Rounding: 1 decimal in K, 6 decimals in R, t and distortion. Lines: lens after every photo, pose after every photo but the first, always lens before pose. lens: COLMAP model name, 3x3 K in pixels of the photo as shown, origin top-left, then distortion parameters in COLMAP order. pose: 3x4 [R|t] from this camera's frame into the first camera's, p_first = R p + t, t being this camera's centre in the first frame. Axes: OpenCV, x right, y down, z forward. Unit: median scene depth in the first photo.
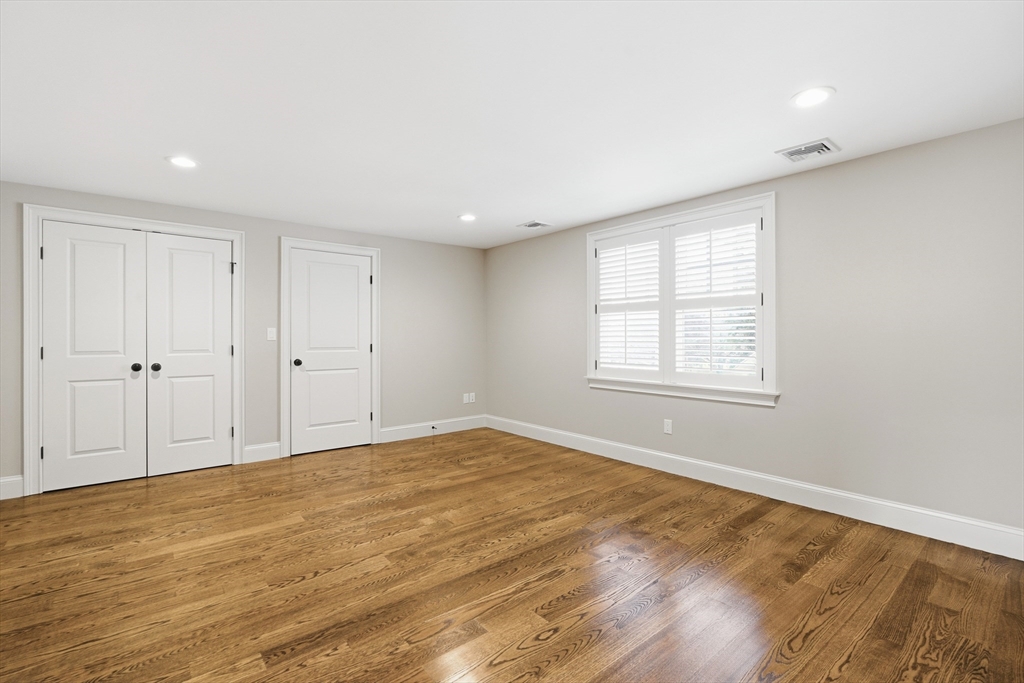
lens RADIAL K [[459.0, 0, 510.0], [0, 459.0, 342.0], [0, 0, 1]] dist [-0.006036, 0.000759]
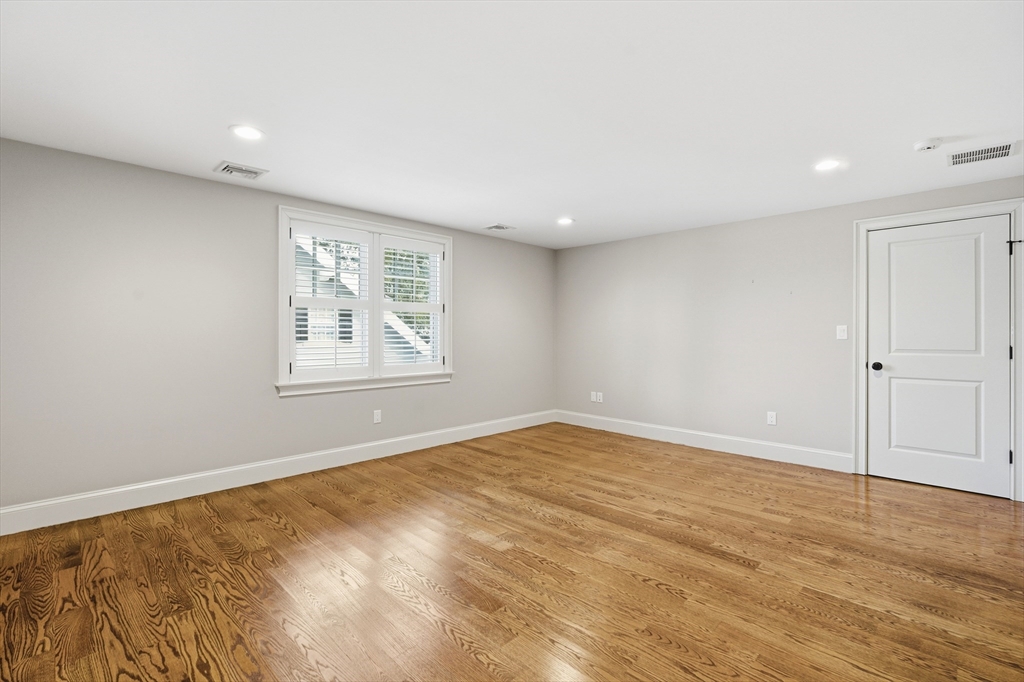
lens RADIAL K [[459.0, 0, 510.0], [0, 459.0, 341.5], [0, 0, 1]] dist [-0.006036, 0.000759]
pose [[-0.095136, -0.014016, 0.995366, -1.155706], [0.005806, 0.999876, 0.014634, -0.014299], [-0.995447, 0.007171, -0.095043, 1.173373]]
